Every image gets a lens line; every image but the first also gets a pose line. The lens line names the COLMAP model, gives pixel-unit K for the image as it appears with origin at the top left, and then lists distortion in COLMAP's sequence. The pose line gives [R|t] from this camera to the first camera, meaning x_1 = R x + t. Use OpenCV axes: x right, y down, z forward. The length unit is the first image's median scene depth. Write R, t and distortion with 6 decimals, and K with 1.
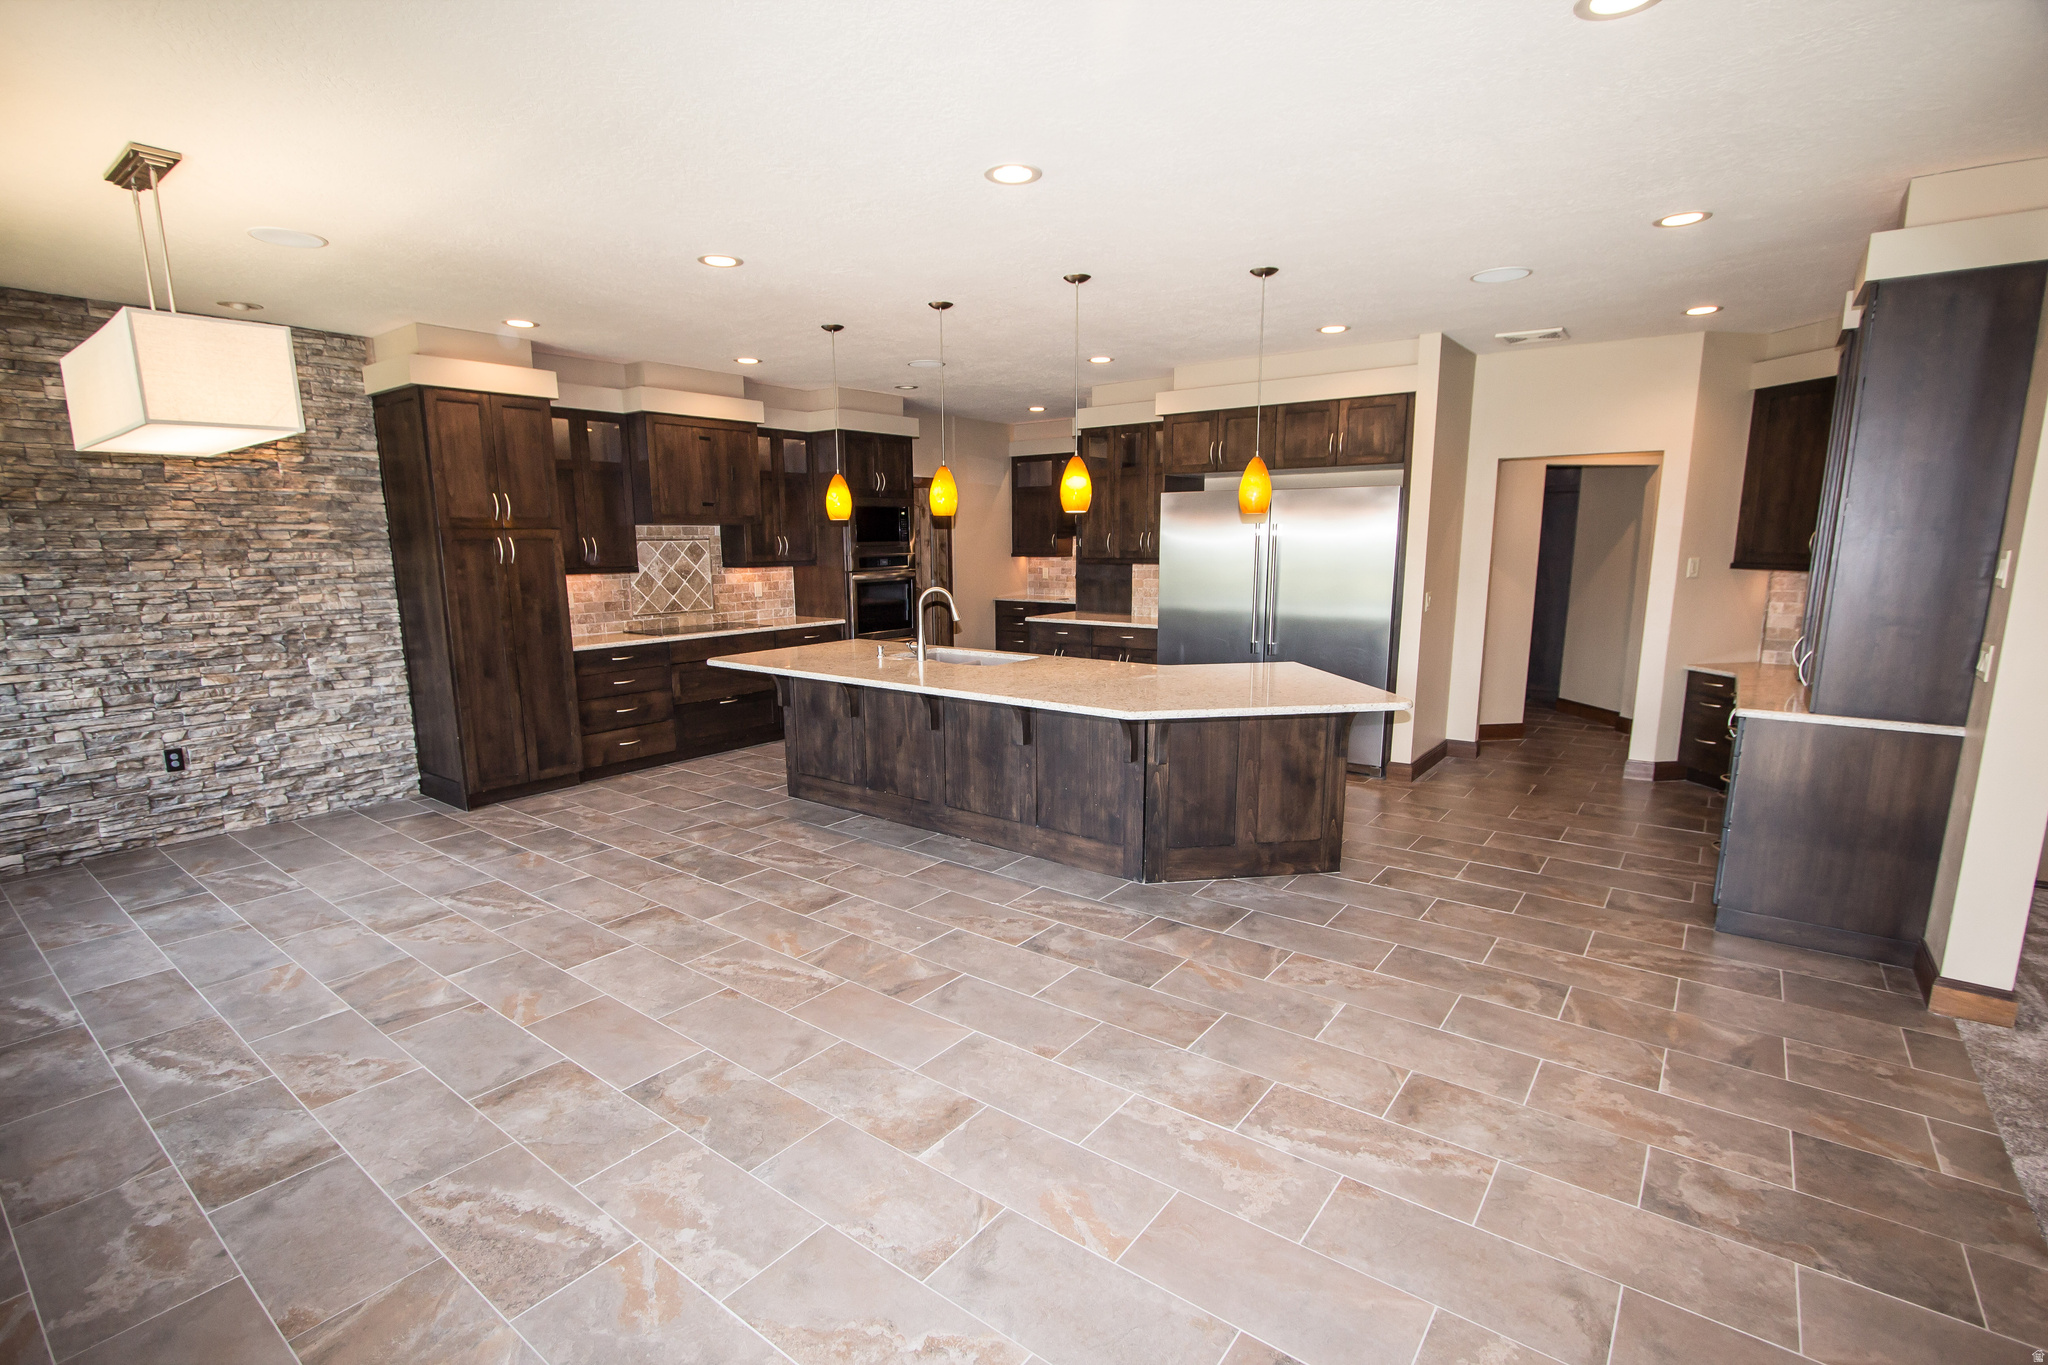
lens RADIAL K [[946.0, 0, 1013.1], [0, 946.0, 722.6], [0, 0, 1]] dist [-0.020221, 0.002784]
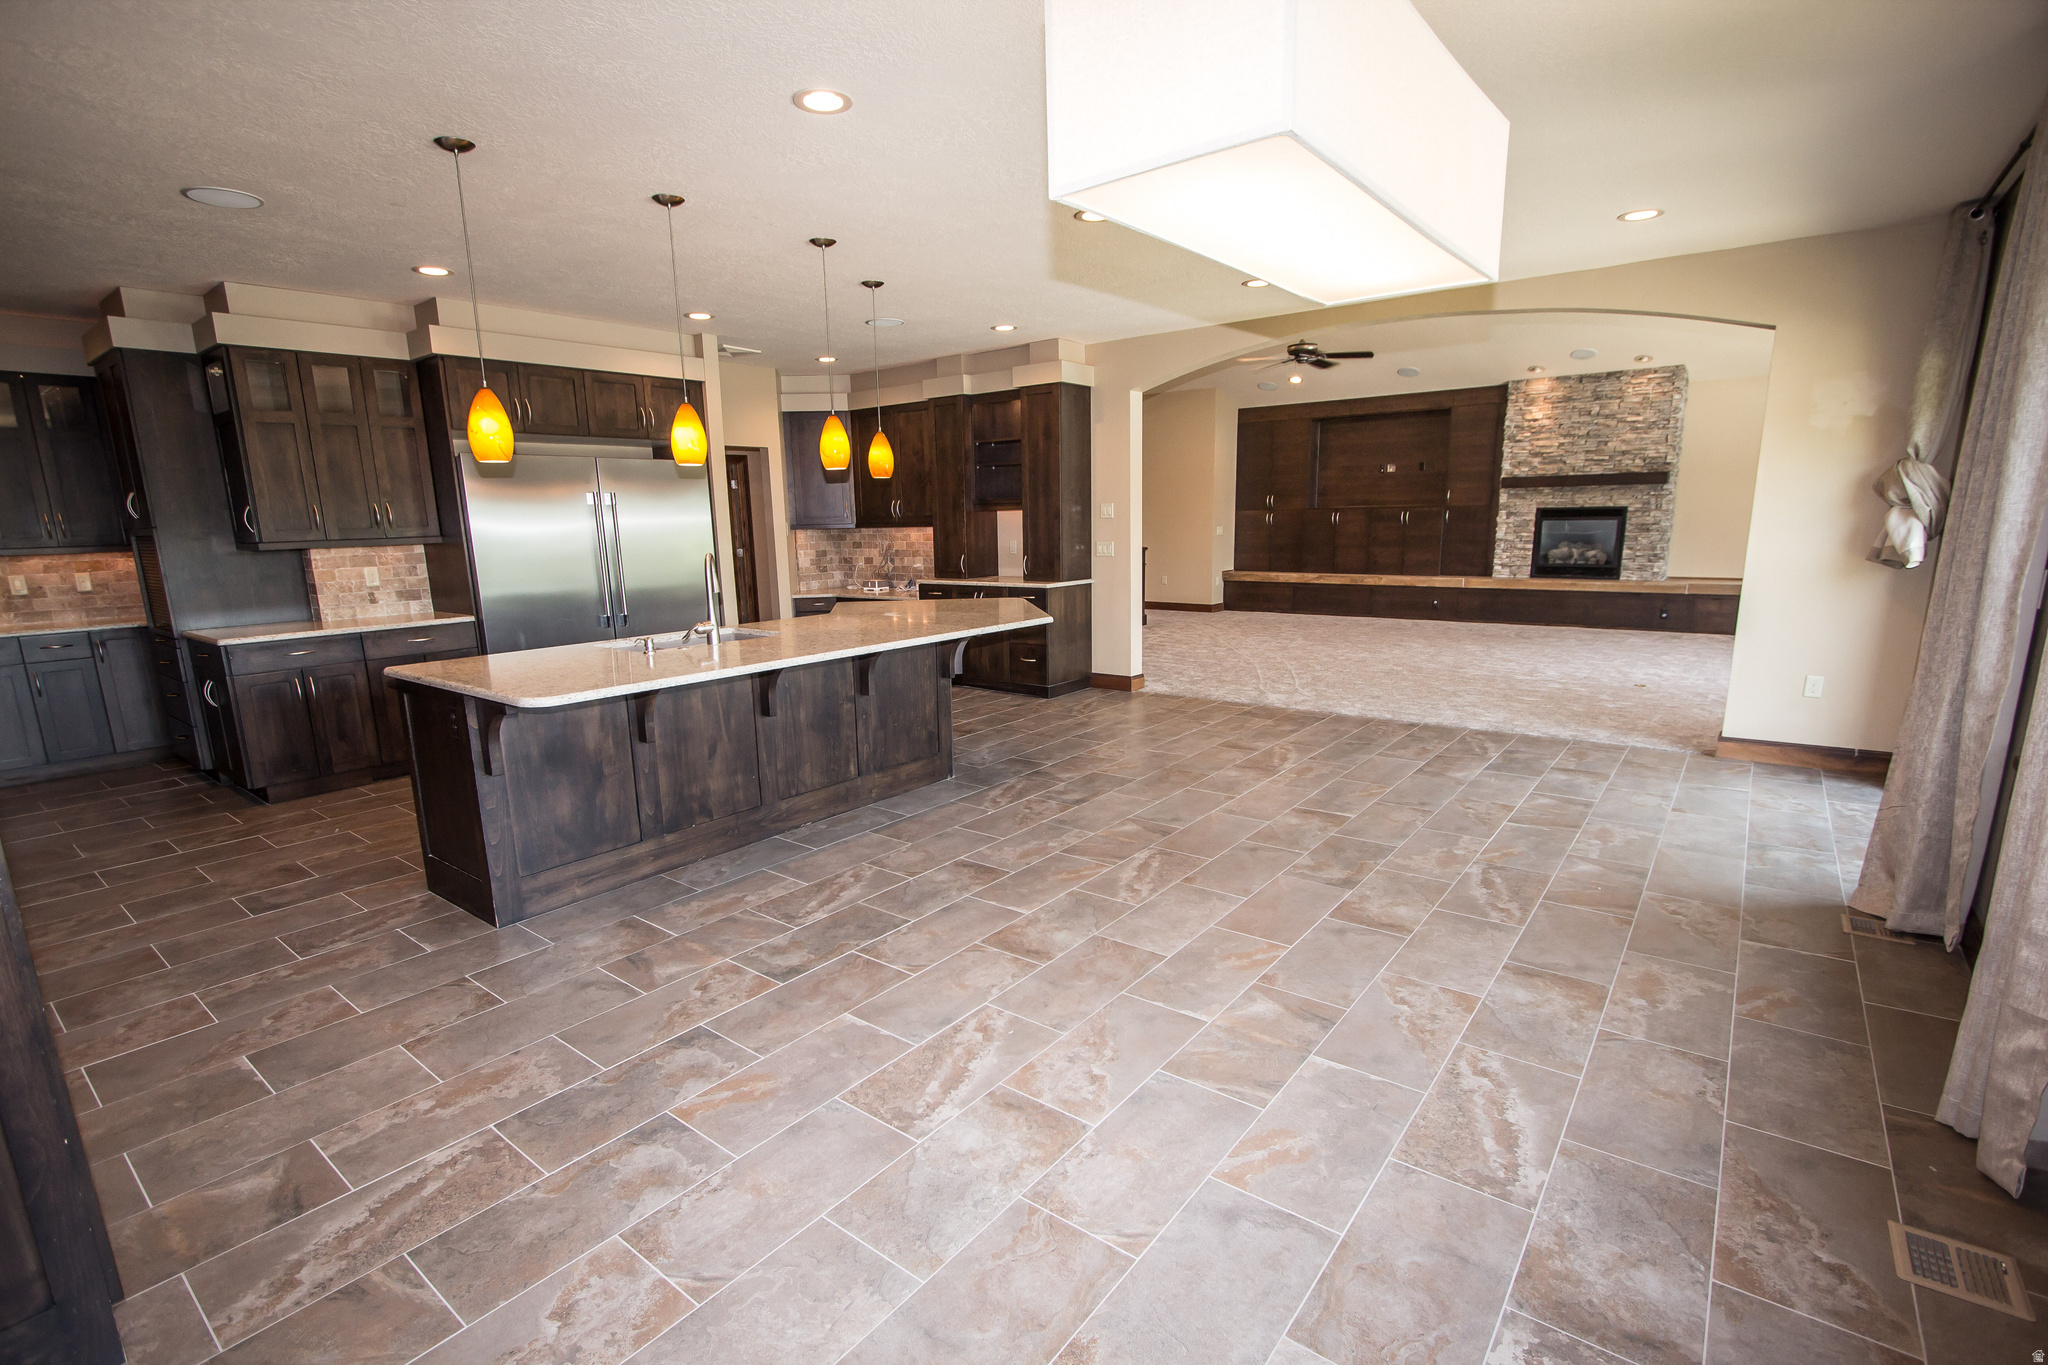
lens RADIAL K [[946.0, 0, 1016.2], [0, 946.0, 717.7], [0, 0, 1]] dist [-0.020221, 0.002784]
pose [[0.011678, -0.202948, 0.979120, -0.876570], [0.214297, 0.956944, 0.195796, -0.105193], [-0.976699, 0.207536, 0.054666, 0.702185]]
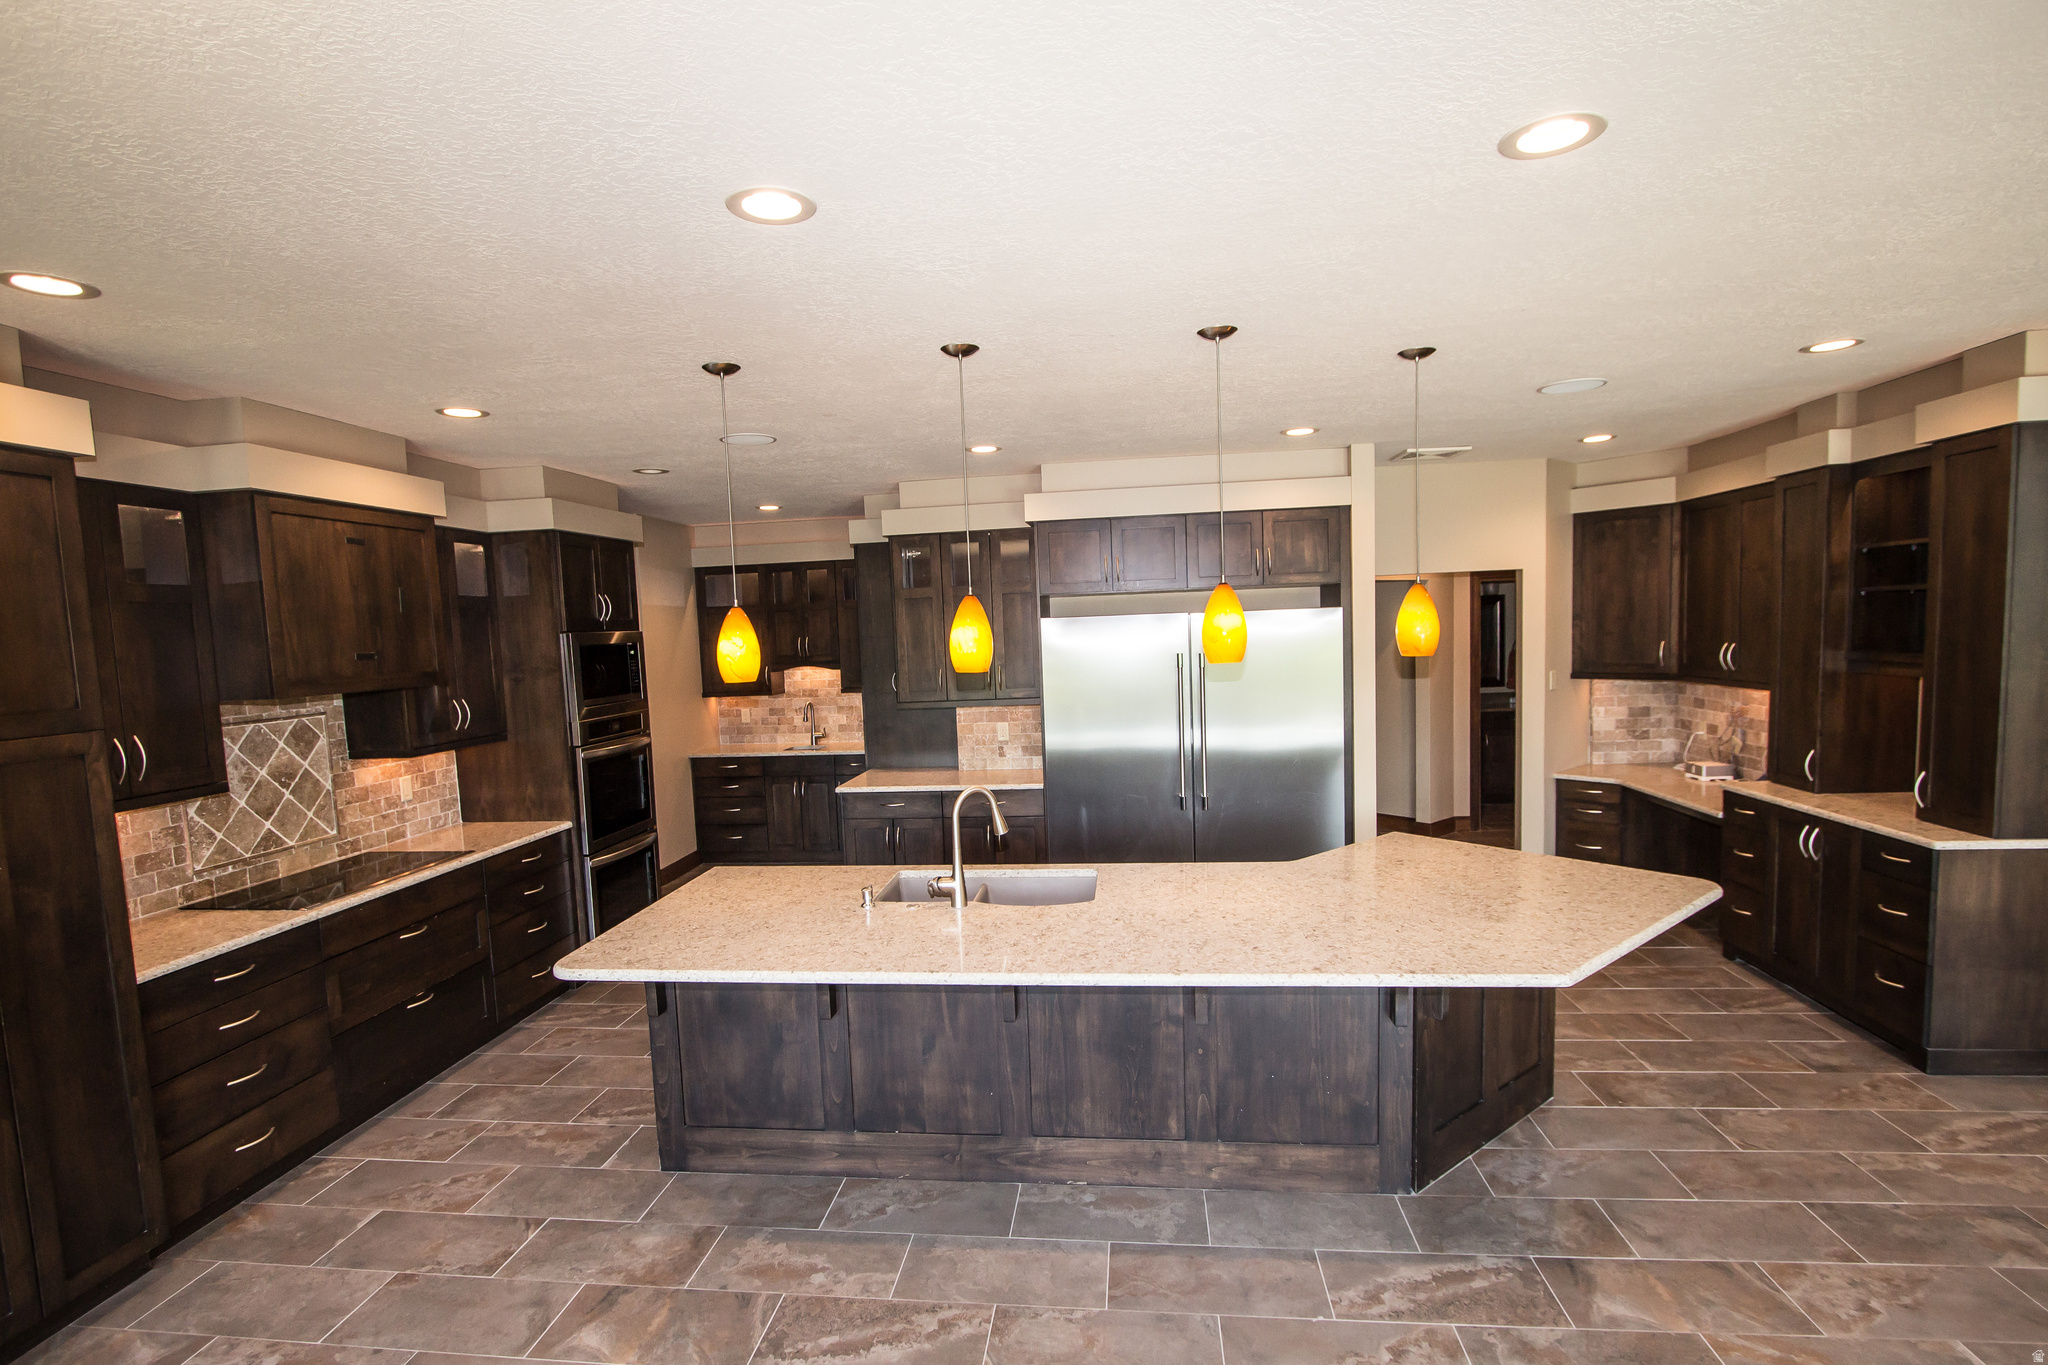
lens RADIAL K [[996.1, 0, 1012.9], [0, 996.1, 717.4], [0, 0, 1]] dist [-0.014230, 0.001557]
pose [[0.860781, -0.071813, 0.503884, -0.375929], [0.130417, 0.988065, -0.081971, -0.125726], [-0.491984, 0.136274, 0.859873, 0.401625]]
